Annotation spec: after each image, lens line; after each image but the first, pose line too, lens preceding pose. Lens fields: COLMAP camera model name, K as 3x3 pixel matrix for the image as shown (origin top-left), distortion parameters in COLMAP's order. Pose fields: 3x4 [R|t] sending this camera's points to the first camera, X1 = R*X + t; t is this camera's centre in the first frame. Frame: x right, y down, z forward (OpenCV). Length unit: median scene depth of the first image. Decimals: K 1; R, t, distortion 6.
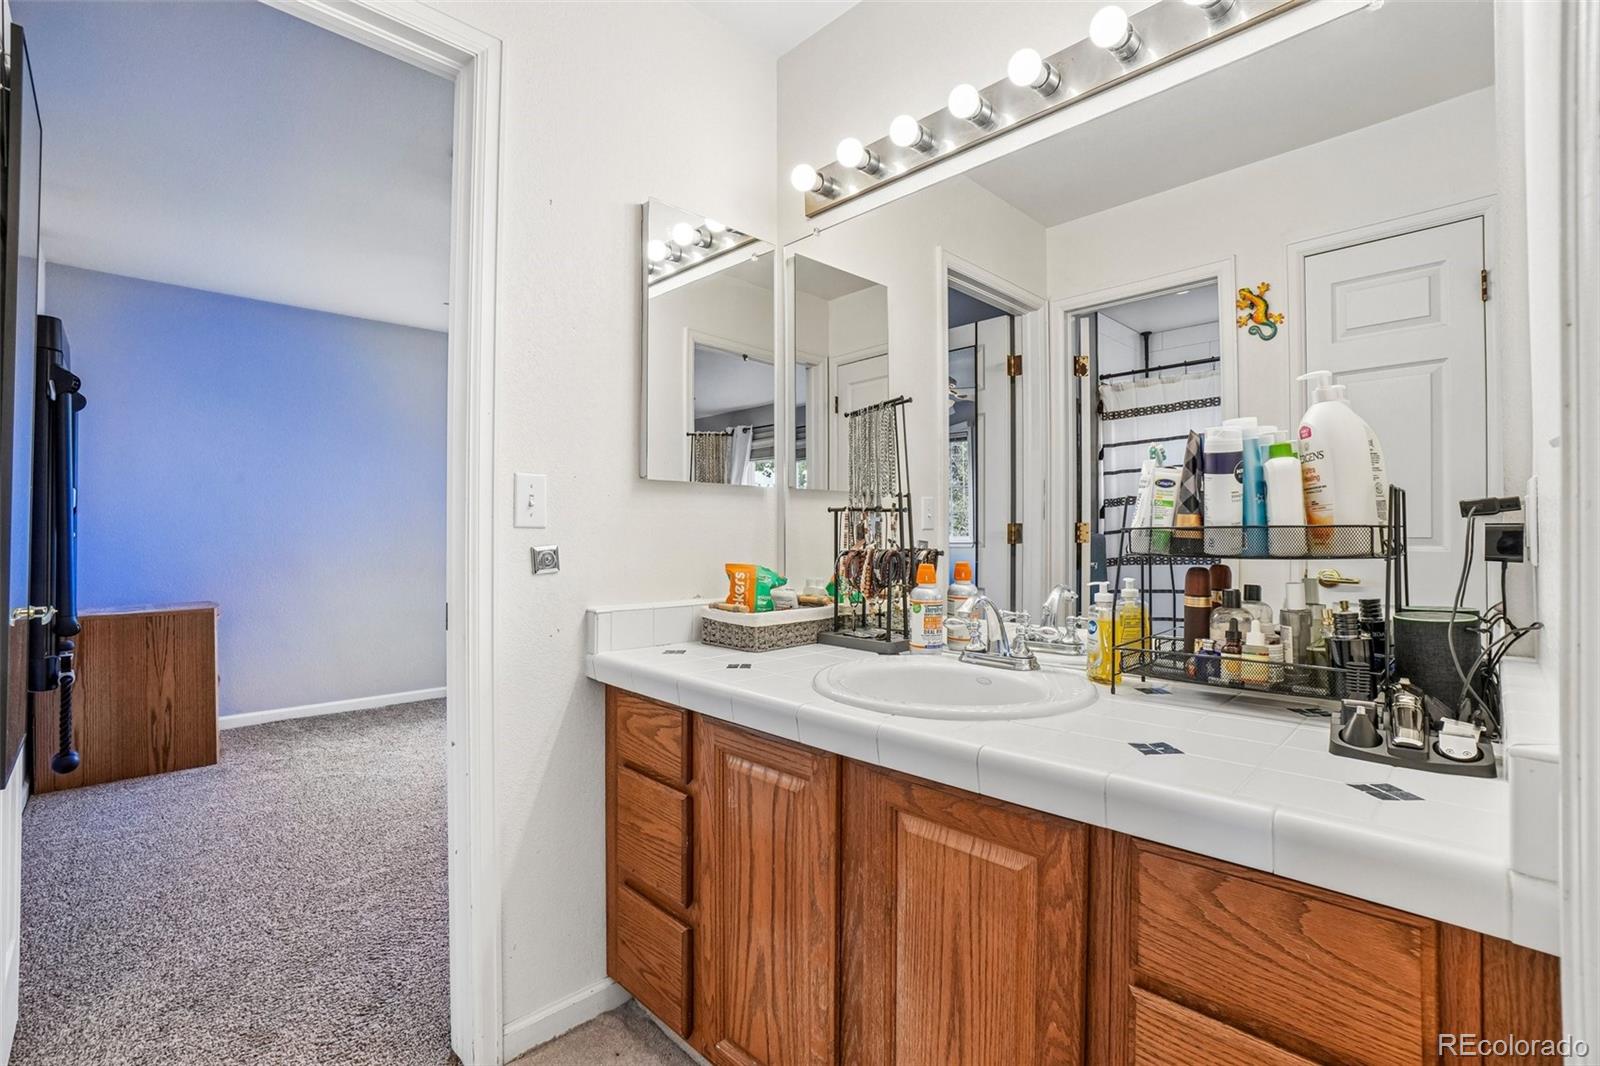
lens RADIAL K [[708.1, 0, 801.8], [0, 708.1, 525.8], [0, 0, 1]] dist [-0.014907, 0.002186]
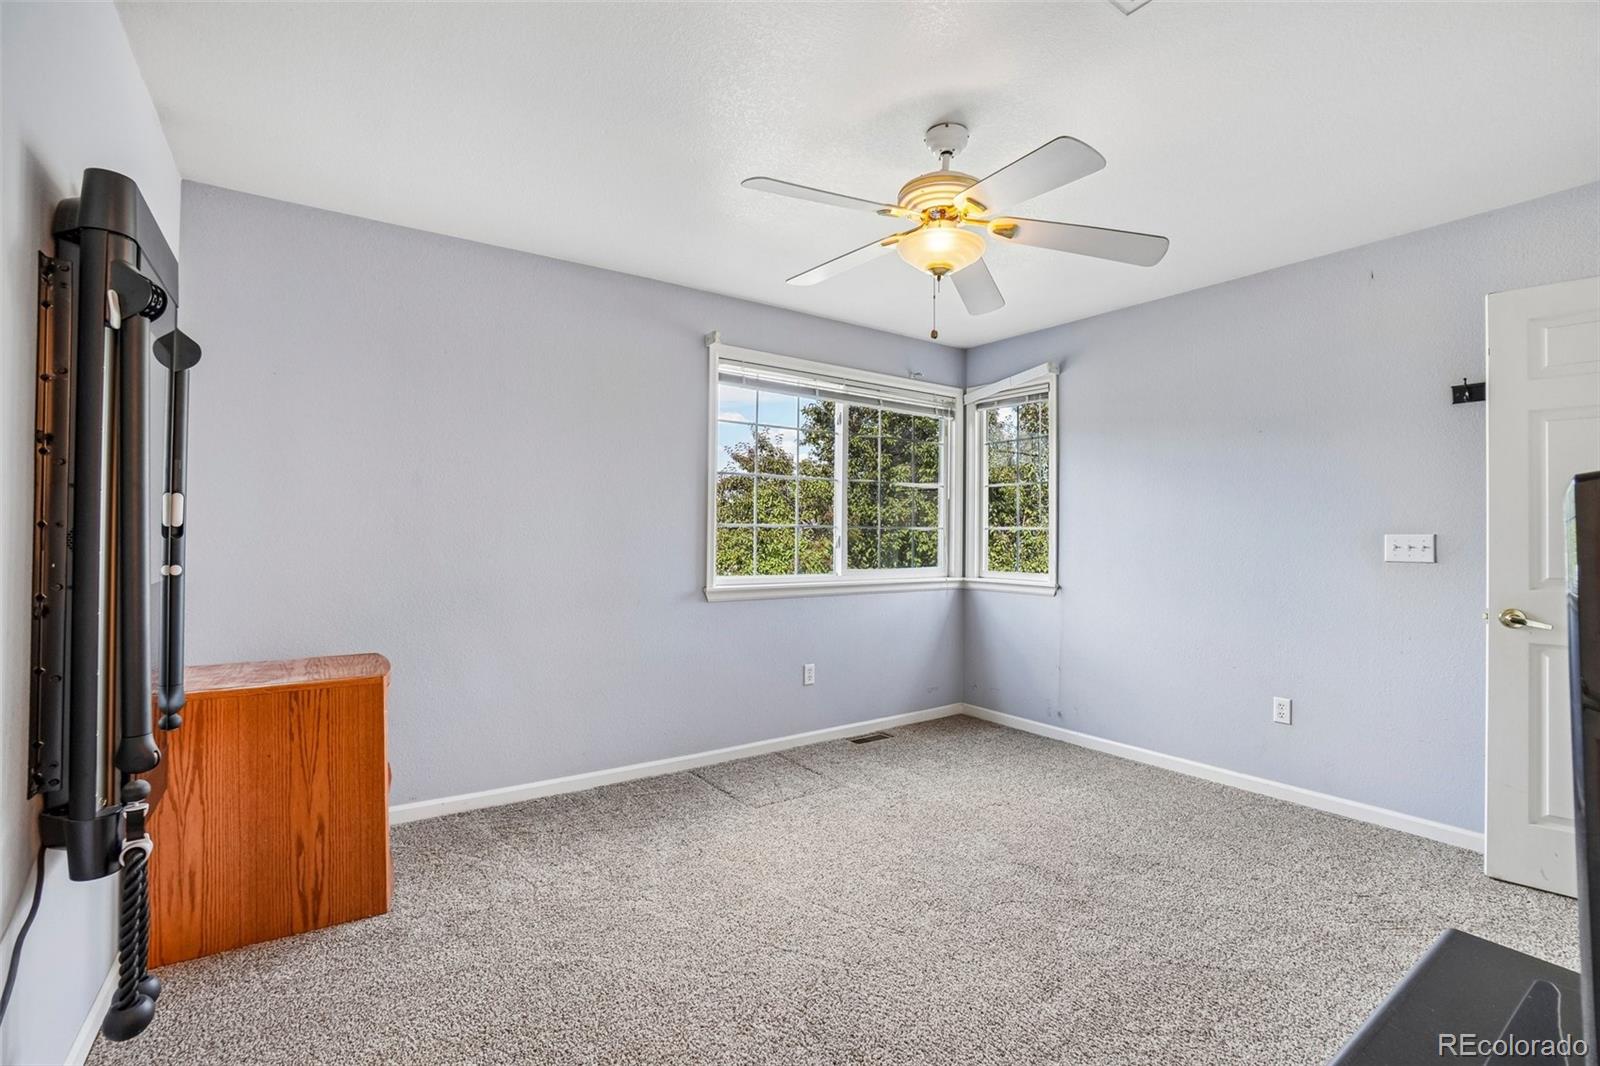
lens RADIAL K [[708.1, 0, 798.0], [0, 708.1, 517.4], [0, 0, 1]] dist [-0.014907, 0.002186]
pose [[0.986644, -0.004436, -0.162829, -0.365487], [0.002773, 0.999942, -0.010441, -0.022378], [0.162865, 0.009850, 0.986599, 0.432870]]
